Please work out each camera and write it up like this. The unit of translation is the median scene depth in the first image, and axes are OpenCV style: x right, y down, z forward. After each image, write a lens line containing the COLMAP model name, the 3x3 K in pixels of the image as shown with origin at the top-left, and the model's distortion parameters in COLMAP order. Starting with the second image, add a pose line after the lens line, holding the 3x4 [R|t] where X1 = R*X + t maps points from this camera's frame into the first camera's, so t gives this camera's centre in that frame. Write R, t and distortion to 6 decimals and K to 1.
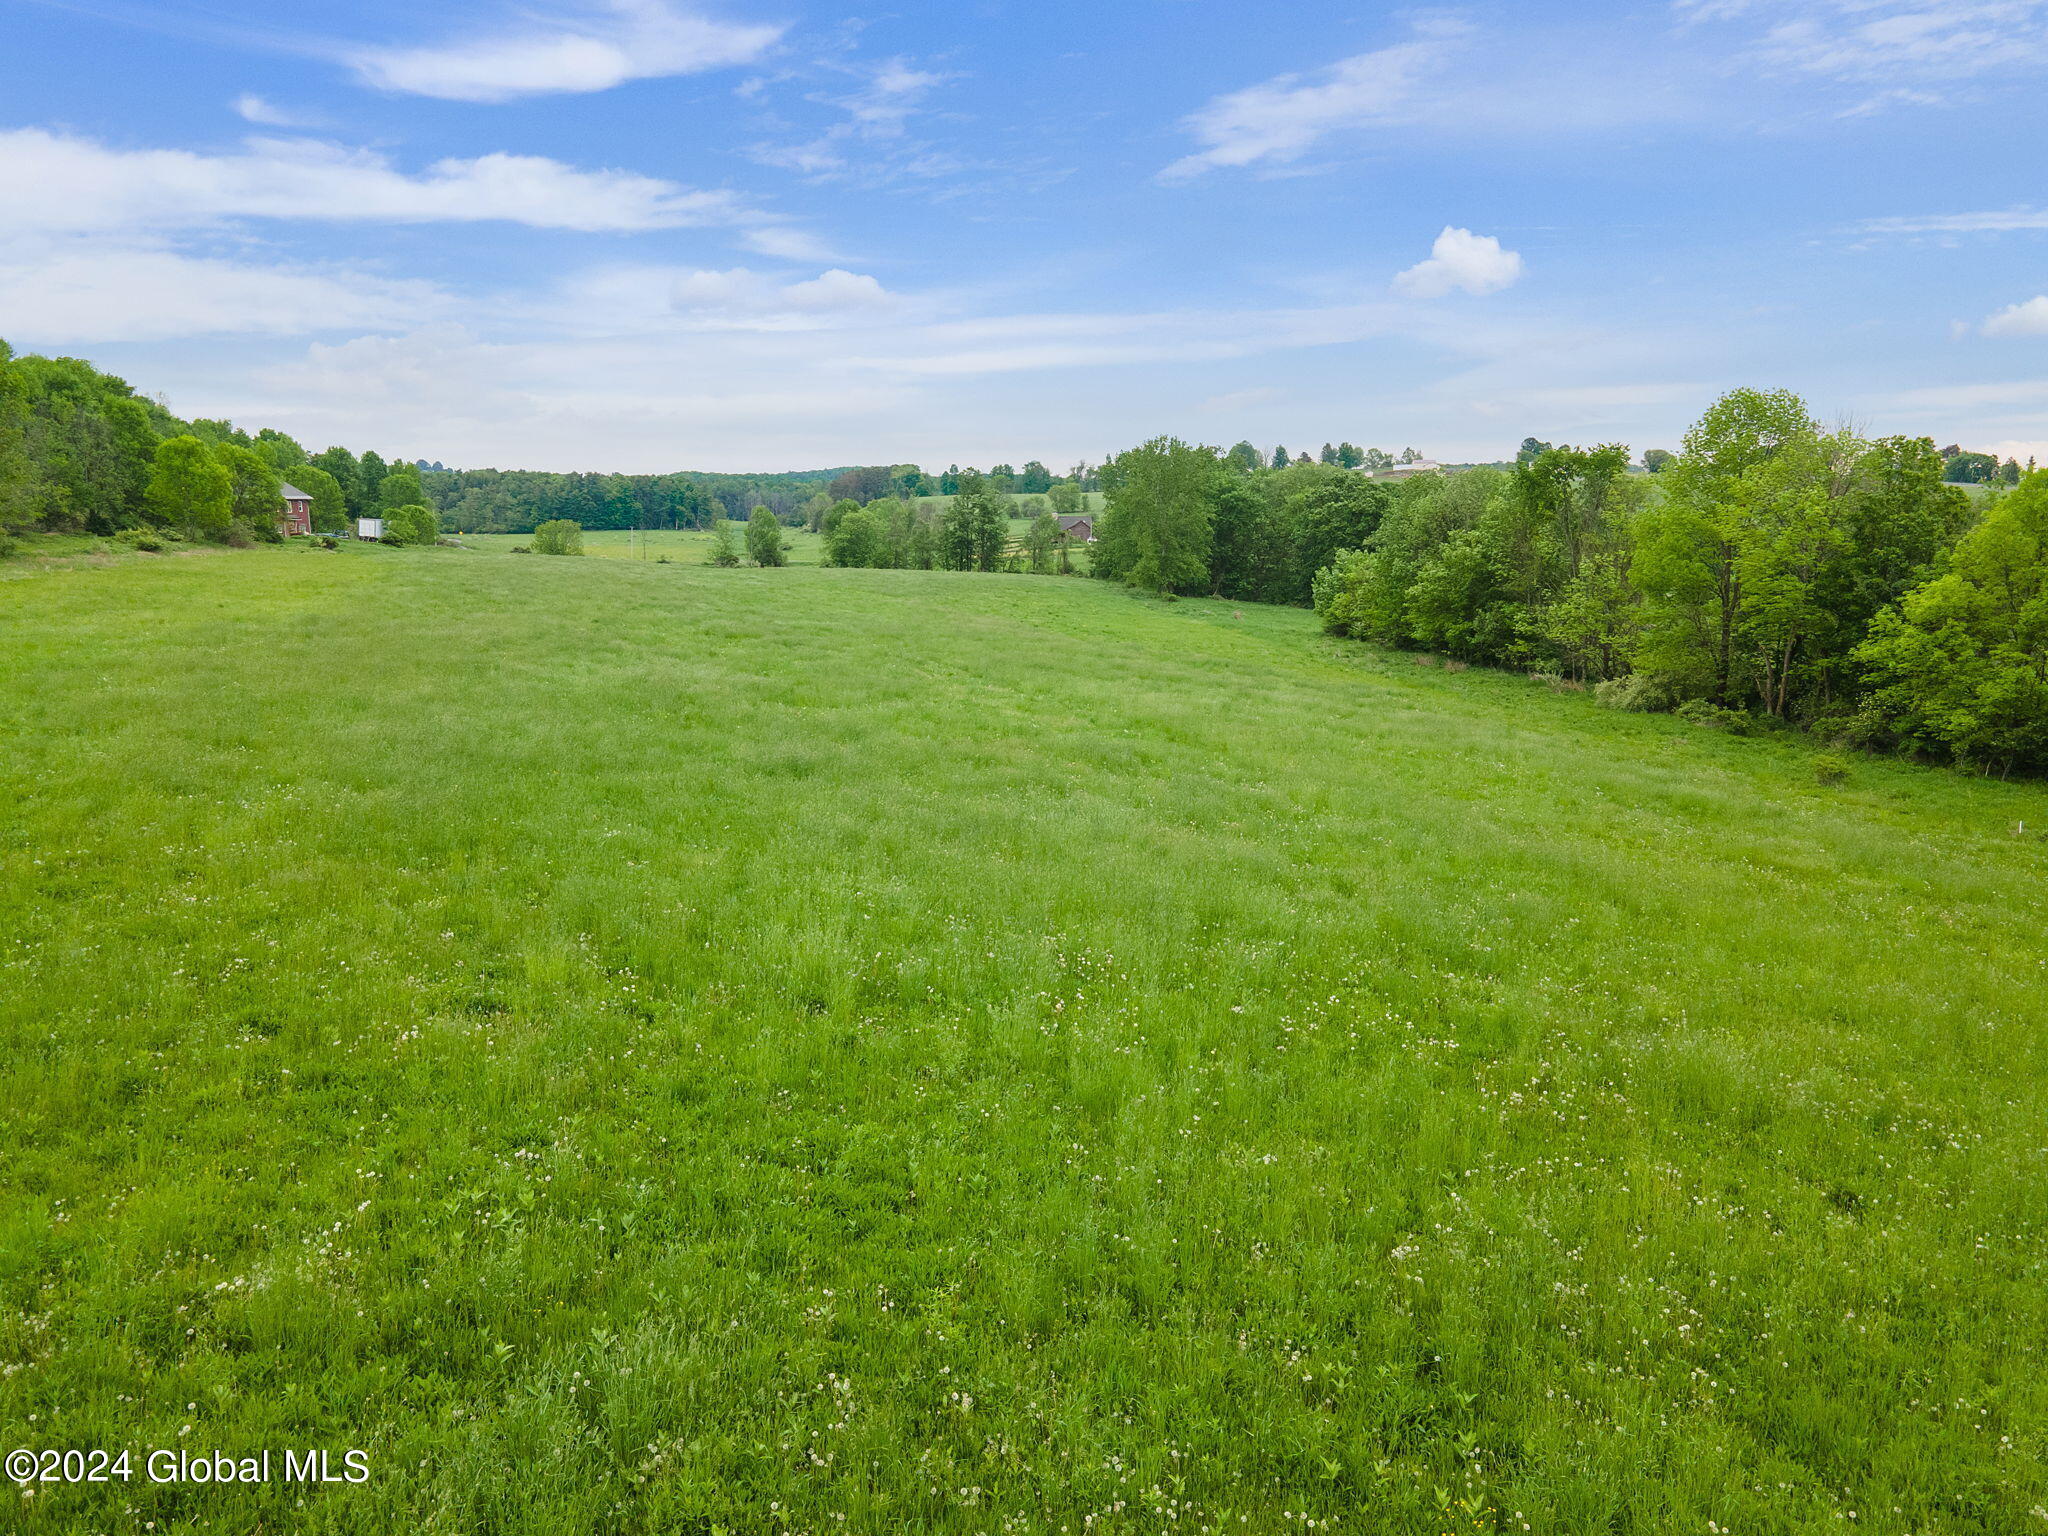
lens RADIAL K [[1504.4, 0, 1024.0], [0, 1504.4, 768.0], [0, 0, 1]] dist [0.047078, 0.000094]
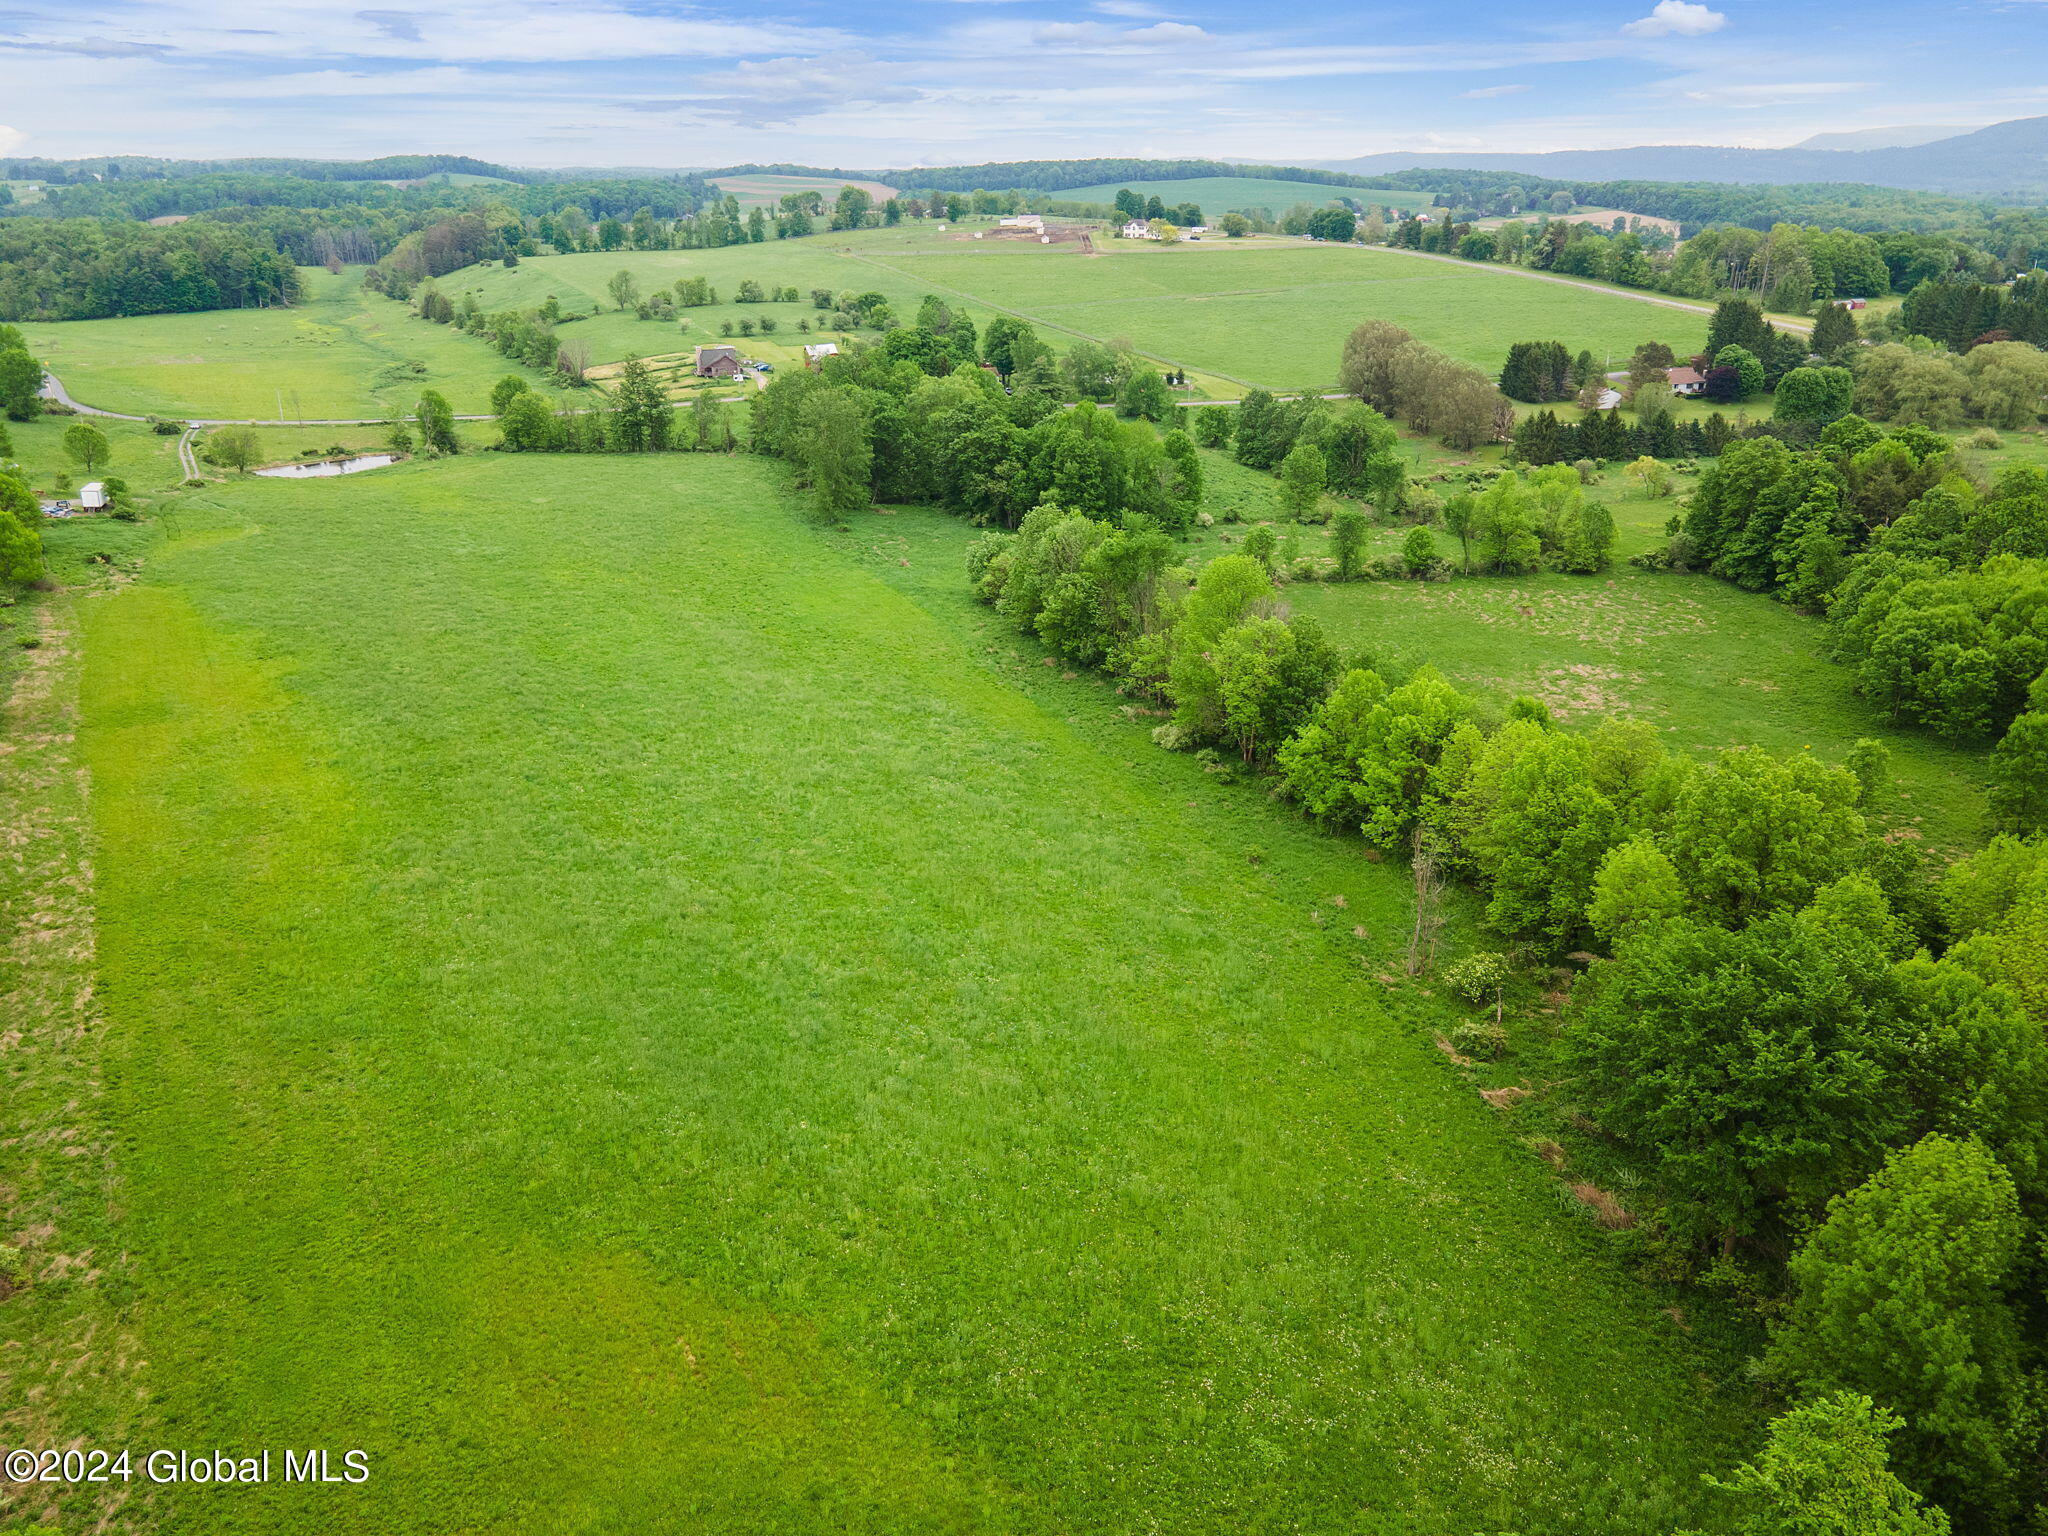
lens RADIAL K [[1517.5, 0, 1024.0], [0, 1517.5, 768.0], [0, 0, 1]] dist [0.015163, 0.050096]
pose [[0.968020, -0.101060, 0.229619, -0.020449], [0.052791, 0.976837, 0.207372, -0.054097], [-0.245257, -0.188618, 0.950932, -0.079361]]
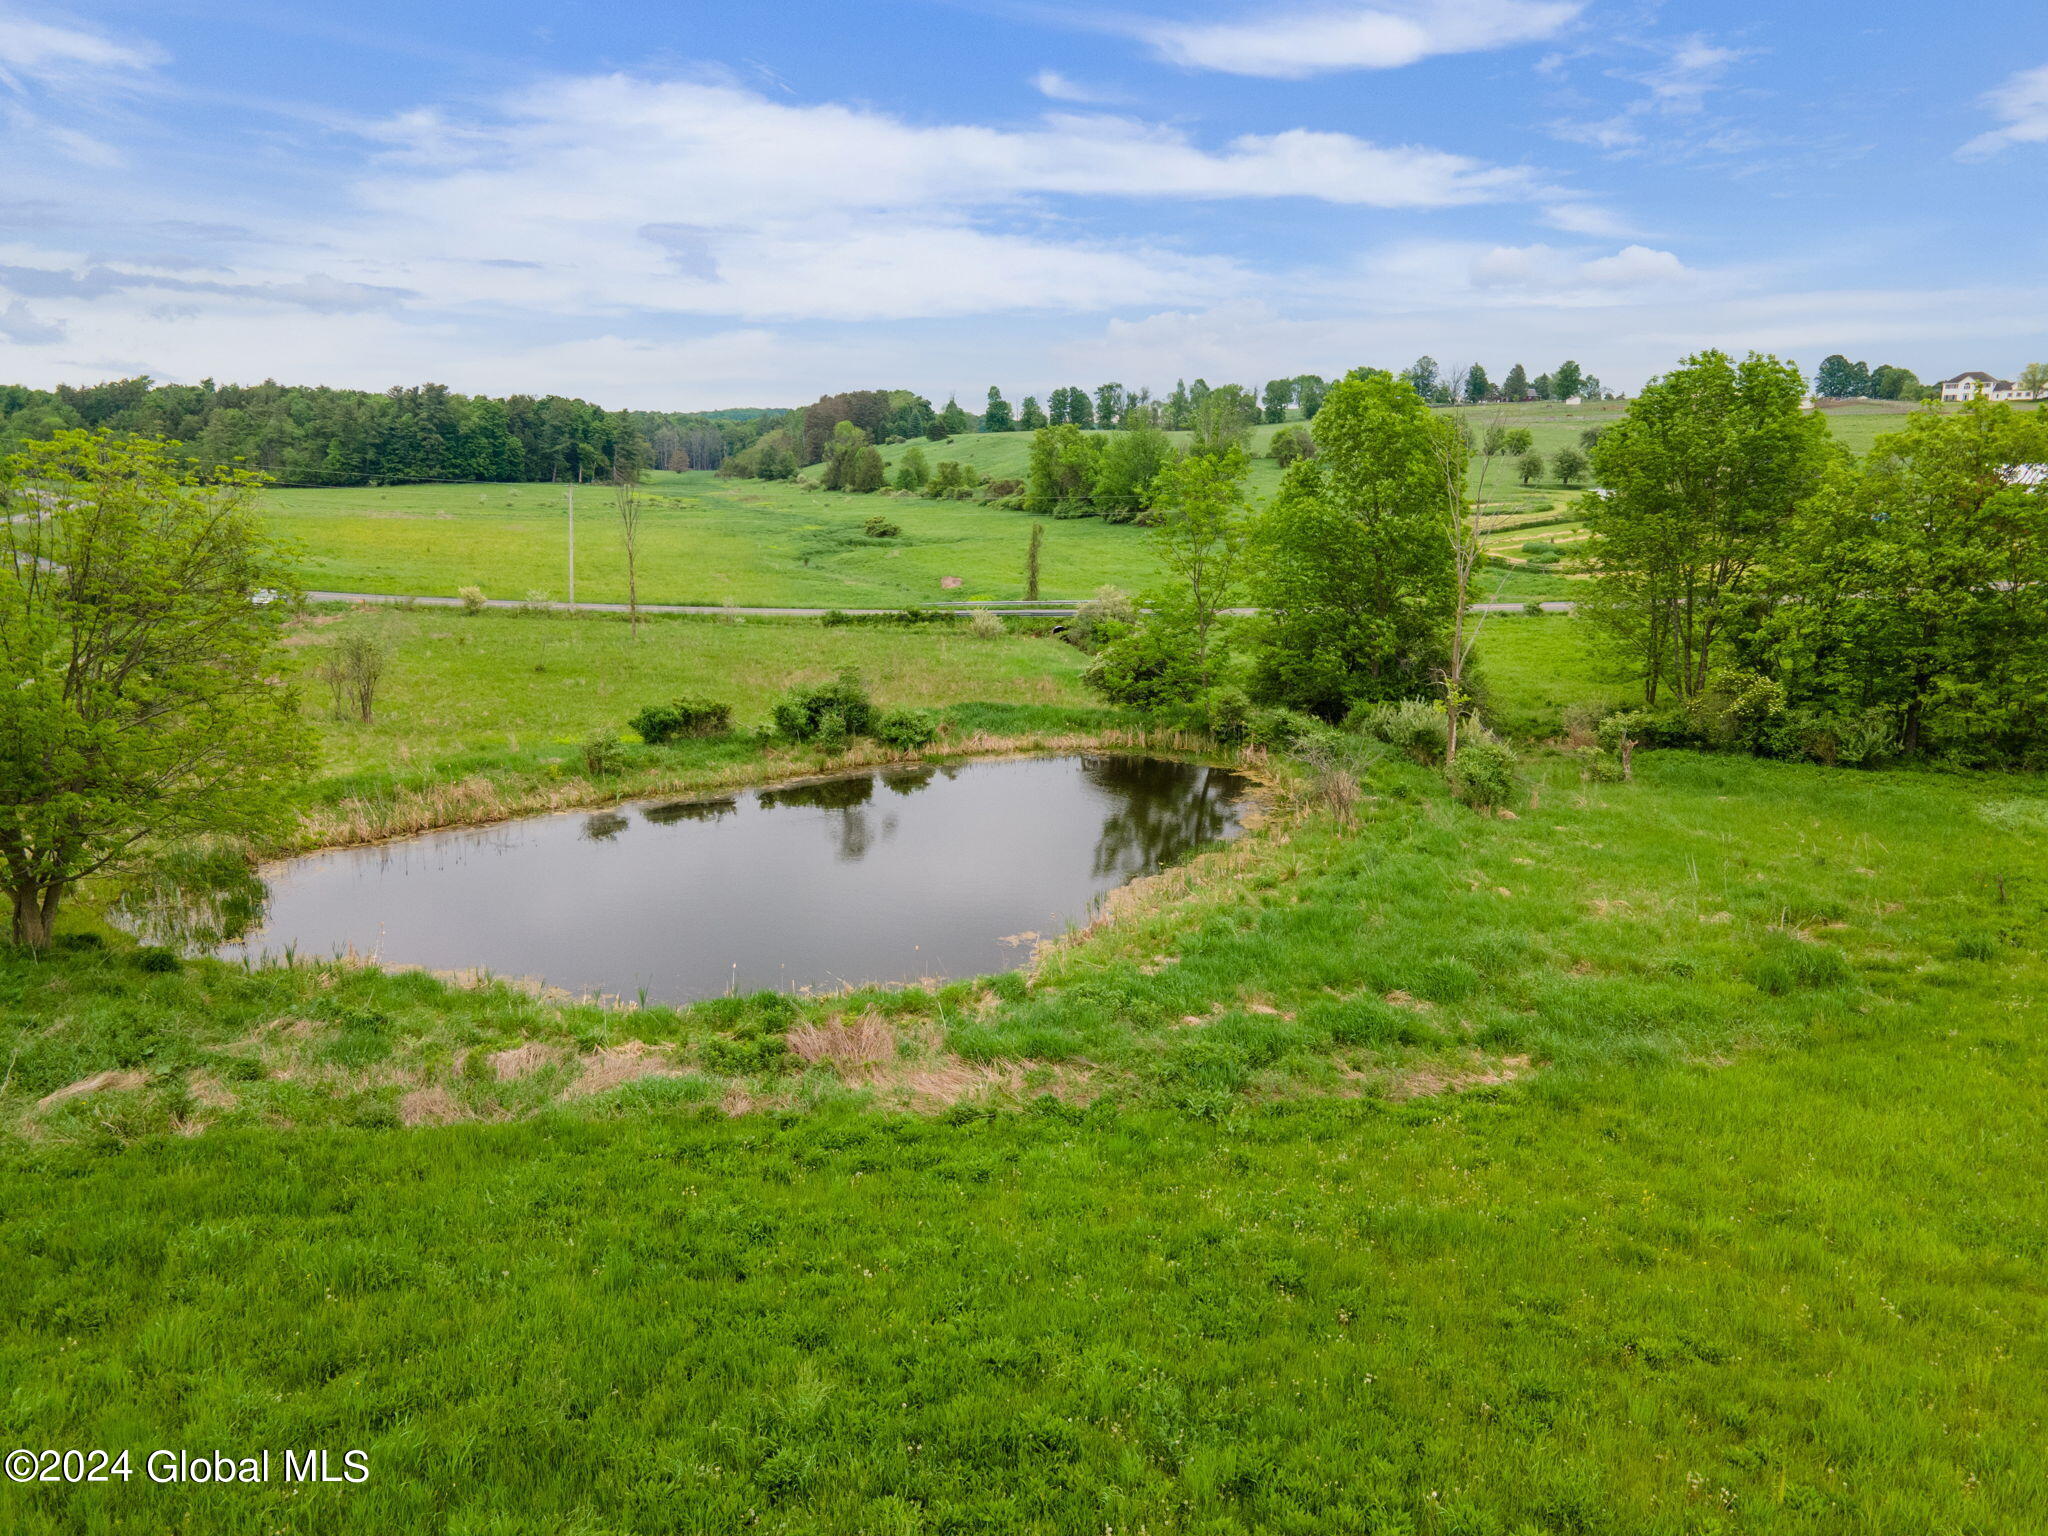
lens RADIAL K [[1504.4, 0, 1024.0], [0, 1504.4, 768.0], [0, 0, 1]] dist [0.047078, 0.000094]
pose [[0.996308, -0.007759, 0.085501, -0.110297], [0.005185, 0.999528, 0.030289, -0.063532], [-0.085695, -0.029734, 0.995878, 0.392132]]
